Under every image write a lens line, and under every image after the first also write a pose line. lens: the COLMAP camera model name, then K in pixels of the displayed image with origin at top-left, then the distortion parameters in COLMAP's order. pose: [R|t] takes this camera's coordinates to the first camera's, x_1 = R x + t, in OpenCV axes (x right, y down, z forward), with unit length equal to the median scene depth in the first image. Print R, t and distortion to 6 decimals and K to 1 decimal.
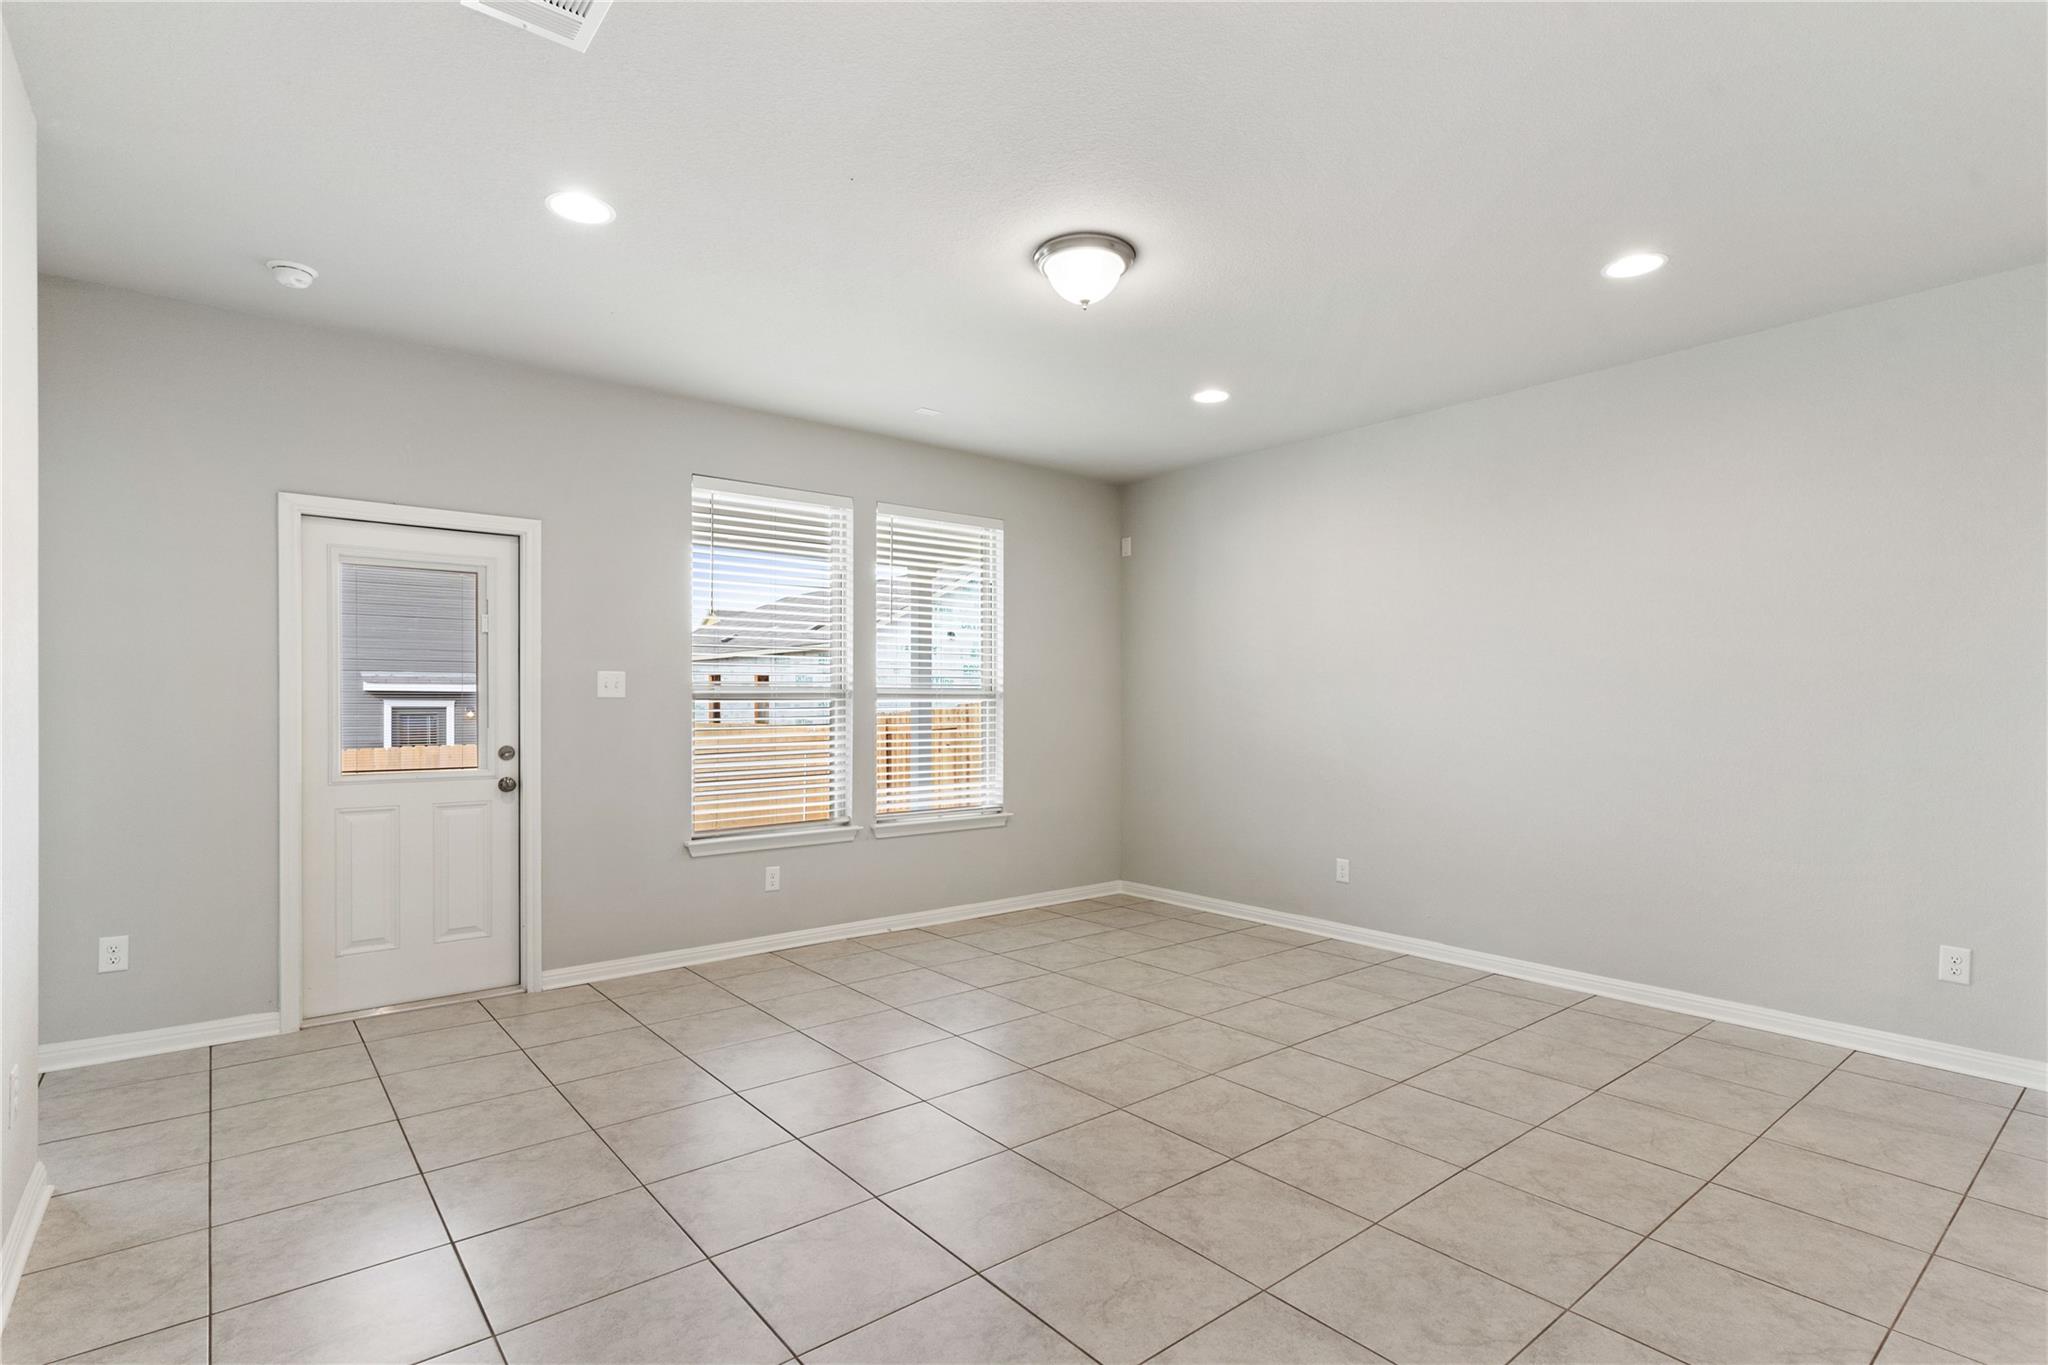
lens RADIAL K [[992.4, 0, 1028.4], [0, 992.4, 699.2], [0, 0, 1]] dist [0.003445, -0.000210]
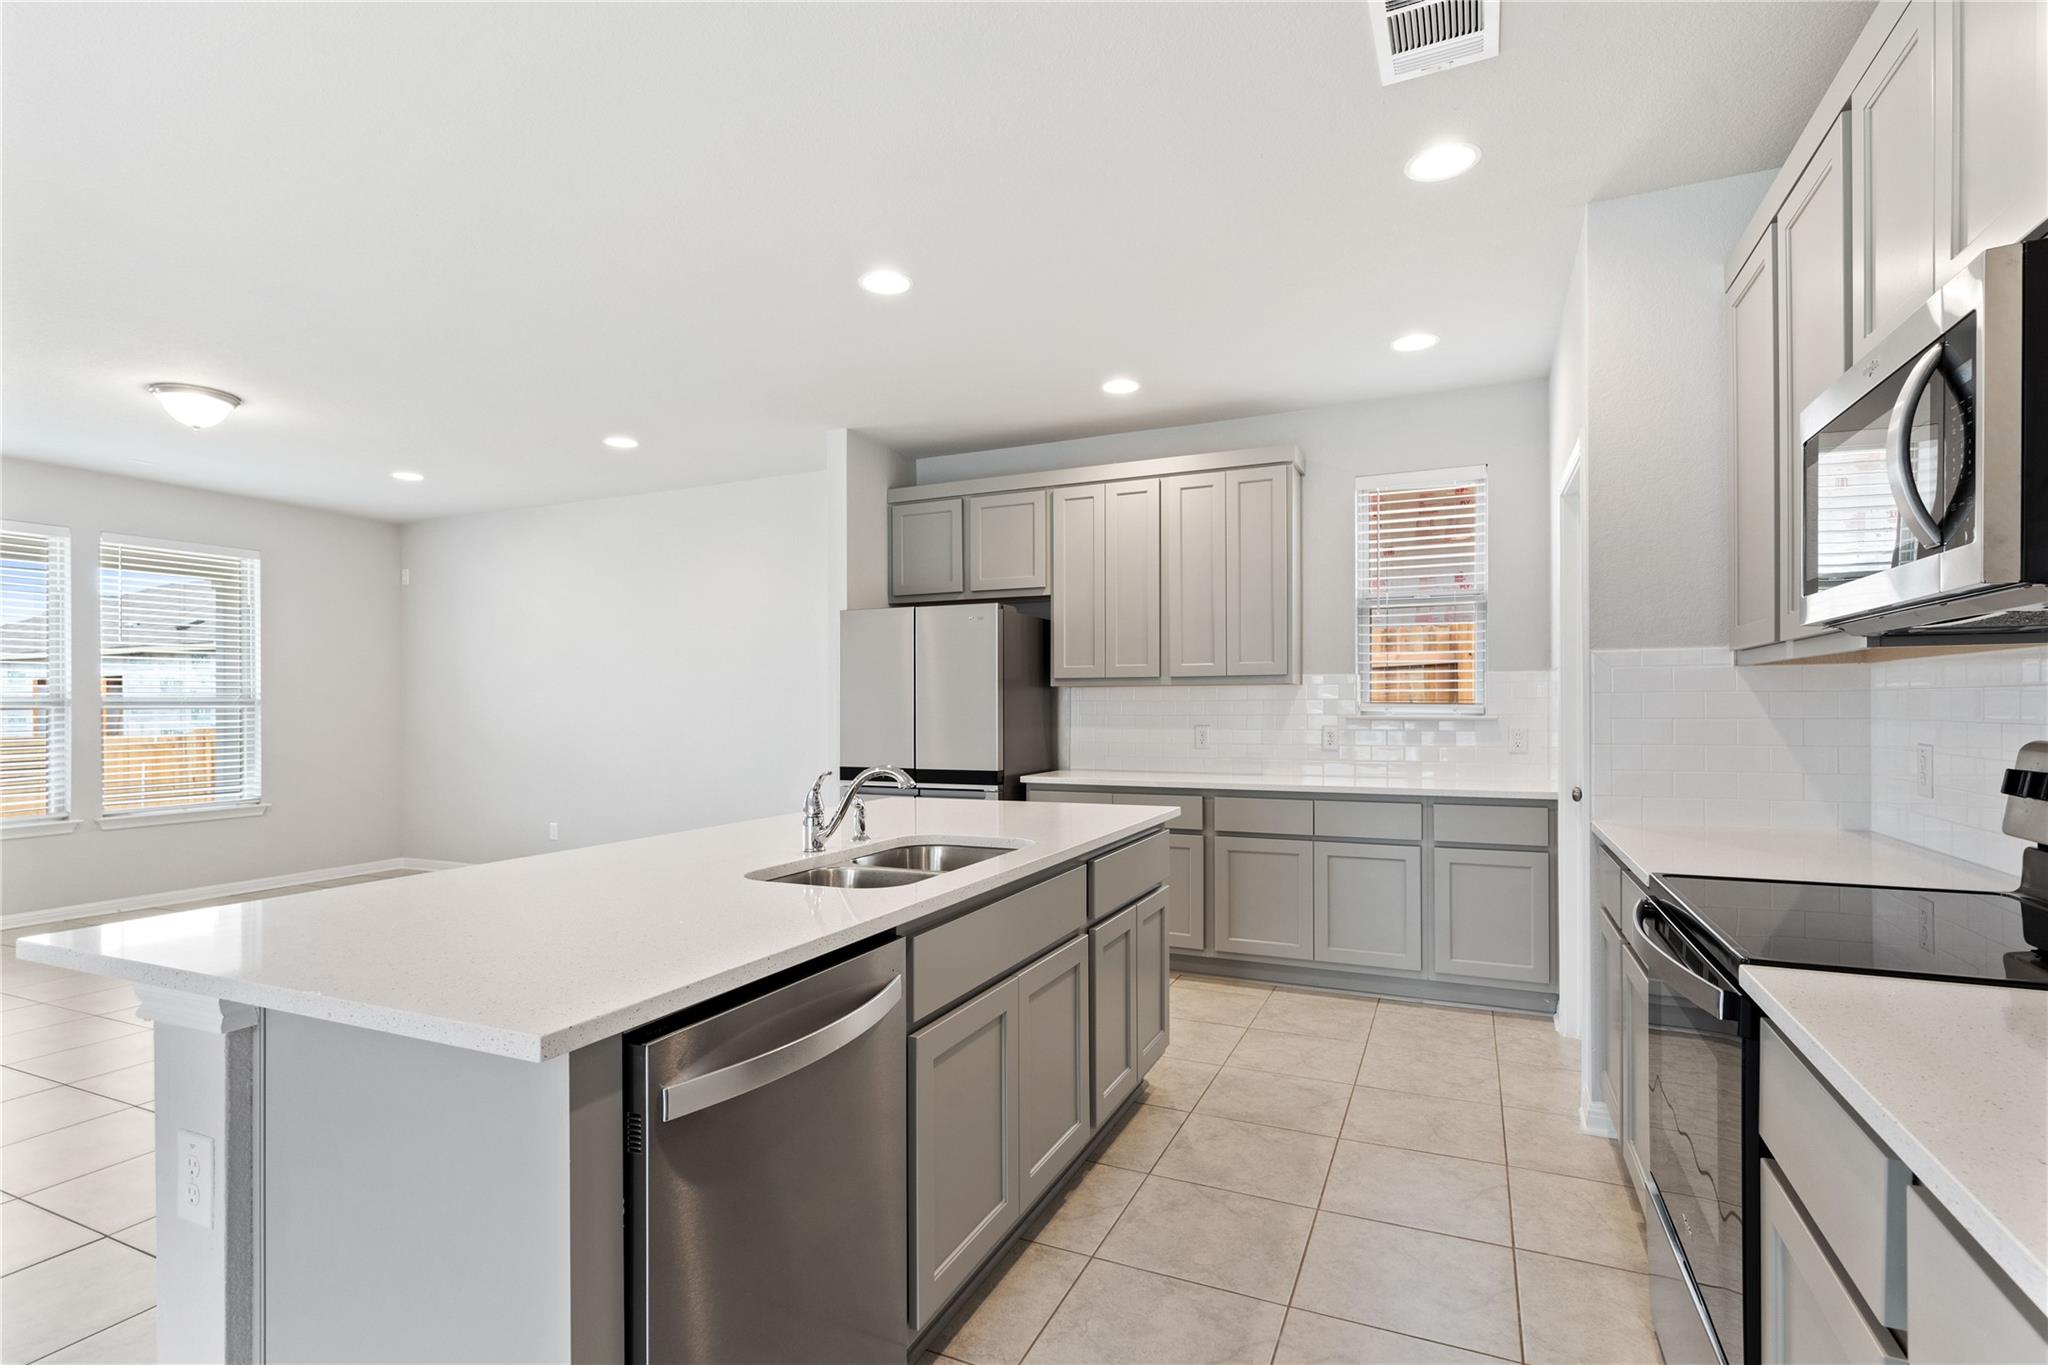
lens RADIAL K [[992.4, 0, 1017.5], [0, 992.4, 695.8], [0, 0, 1]] dist [0.003445, -0.000210]
pose [[0.900557, -0.006892, 0.434684, 0.265089], [0.010357, 0.999931, -0.005603, 0.004062], [-0.434616, 0.009548, 0.900565, -0.428531]]
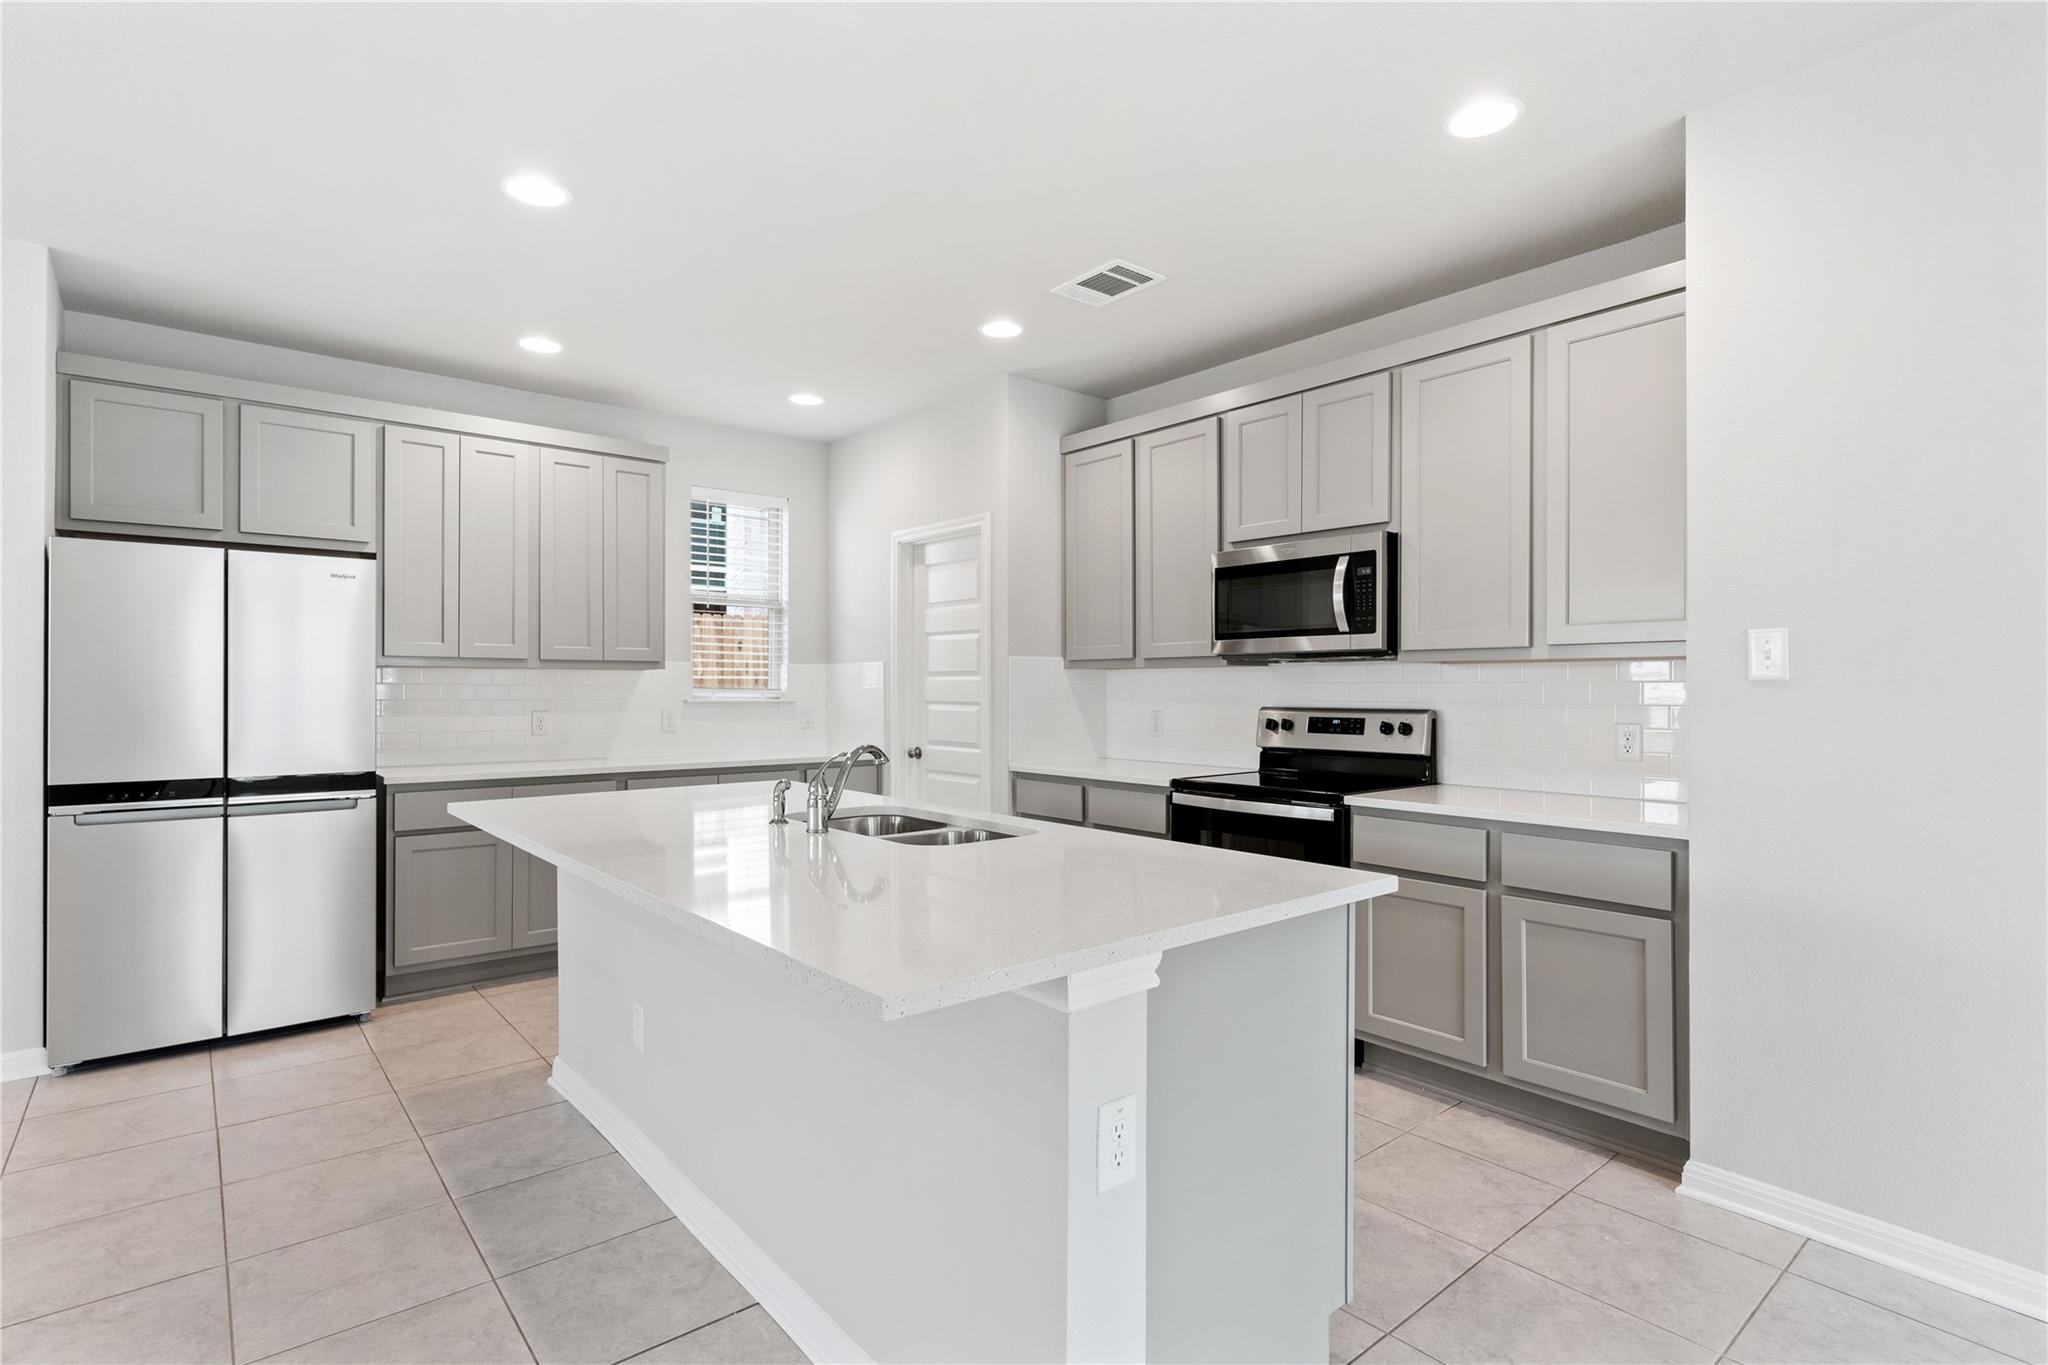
lens RADIAL K [[992.4, 0, 1027.3], [0, 992.4, 679.3], [0, 0, 1]] dist [0.003445, -0.000210]
pose [[-0.017745, 0.001873, 0.999841, -1.393529], [-0.002090, 0.999996, -0.001910, -0.009013], [-0.999840, -0.002124, -0.017741, 1.273808]]
